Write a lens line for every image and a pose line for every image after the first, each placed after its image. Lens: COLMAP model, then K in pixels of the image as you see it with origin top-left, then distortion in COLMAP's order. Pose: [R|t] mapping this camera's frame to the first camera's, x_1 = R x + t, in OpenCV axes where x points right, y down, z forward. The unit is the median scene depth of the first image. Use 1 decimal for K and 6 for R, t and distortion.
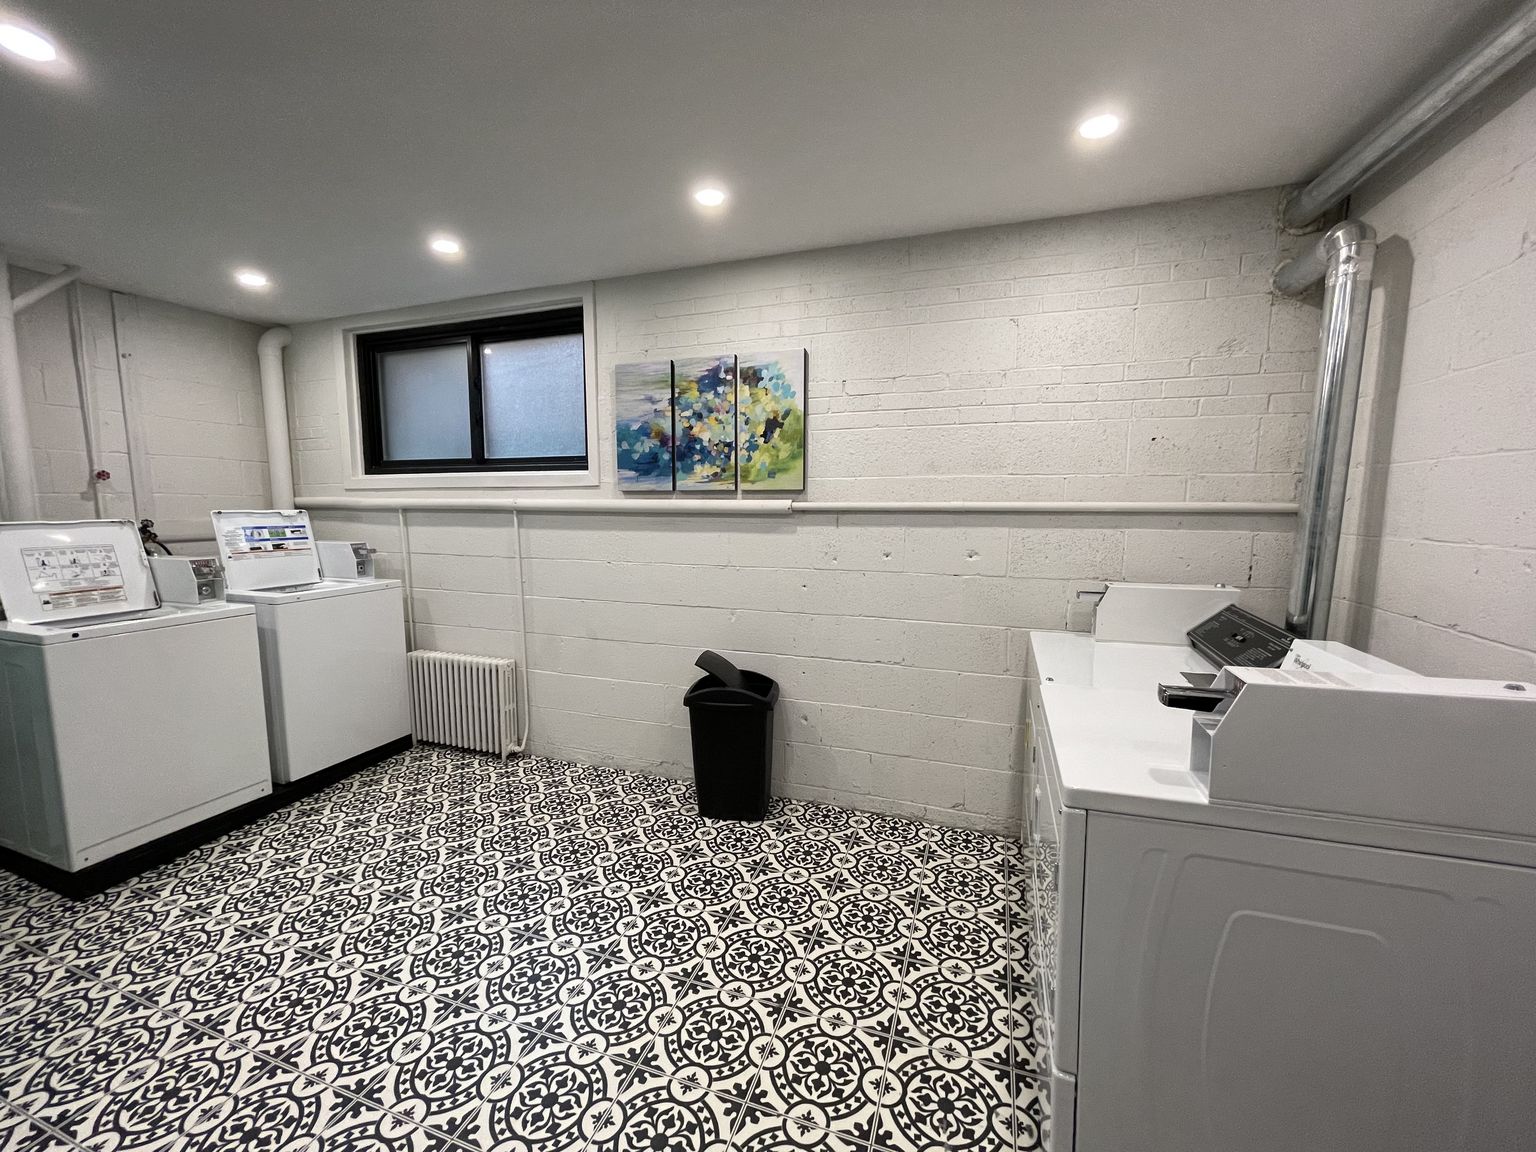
lens RADIAL K [[632.1, 0, 772.3], [0, 632.1, 574.4], [0, 0, 1]] dist [0.009968, -0.000294]
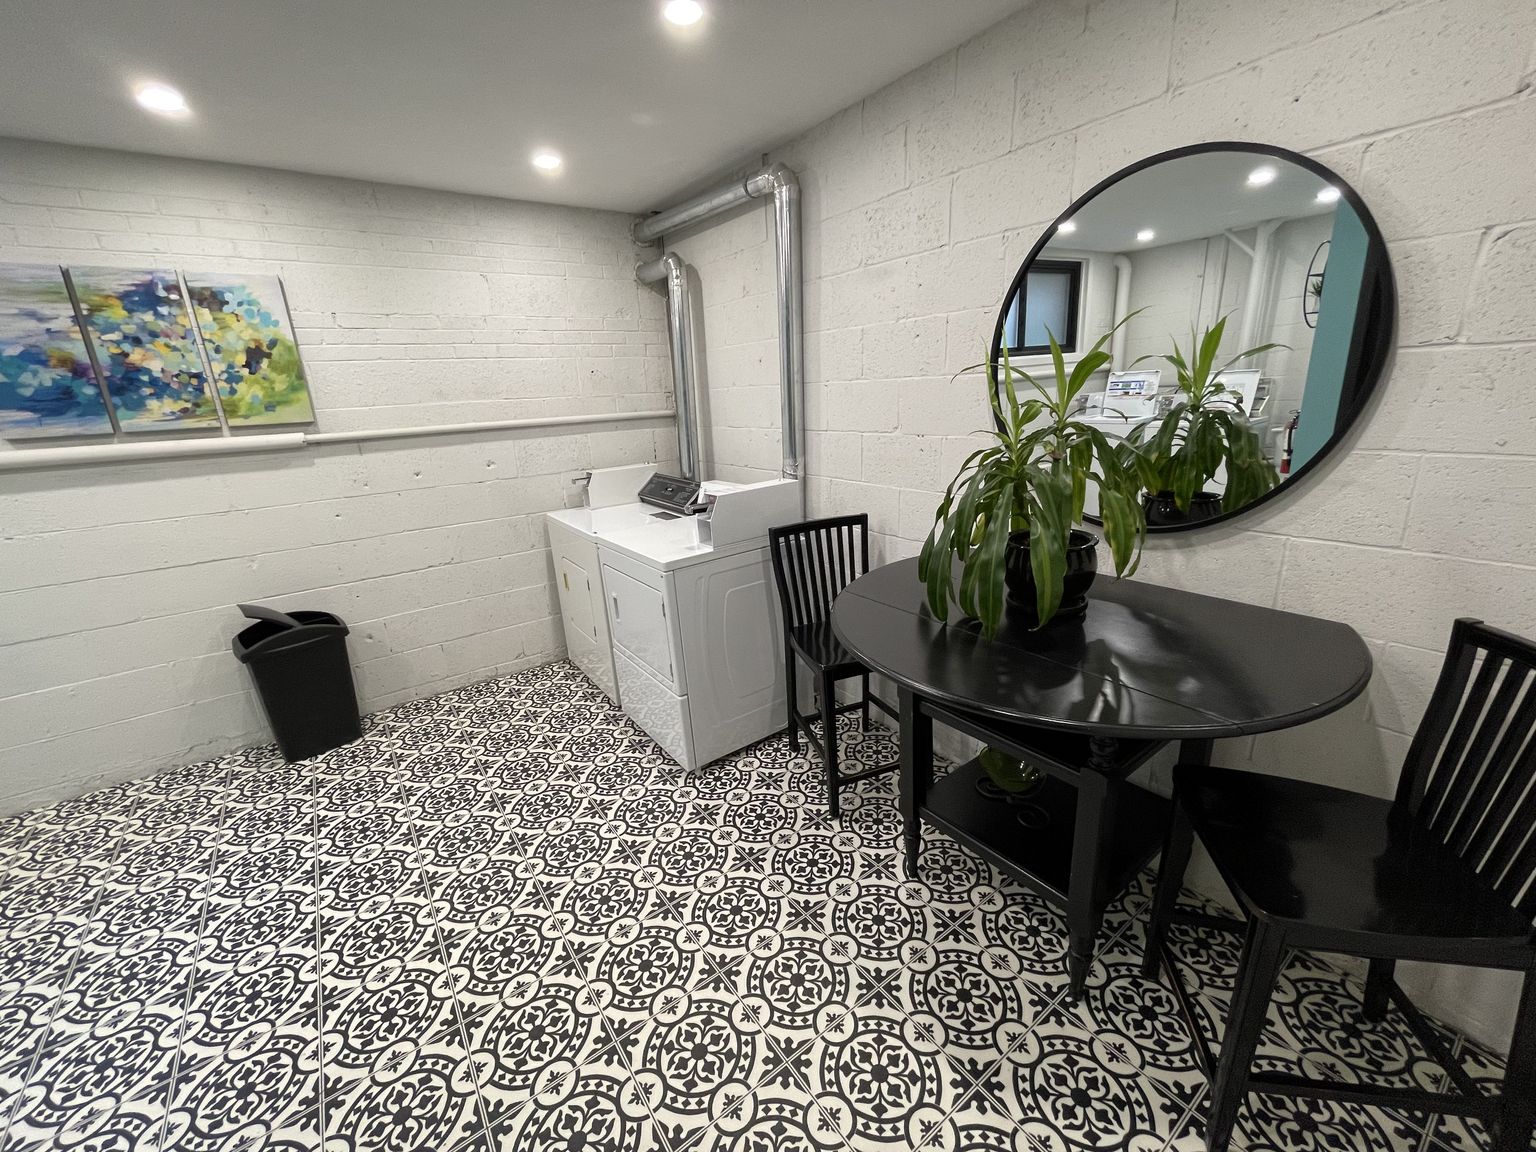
lens RADIAL K [[632.1, 0, 766.2], [0, 632.1, 572.6], [0, 0, 1]] dist [0.009968, -0.000294]
pose [[0.560249, -0.262194, 0.785732, -0.407442], [0.141794, 0.964936, 0.220889, -0.022040], [-0.816098, -0.012341, 0.577782, -0.185619]]
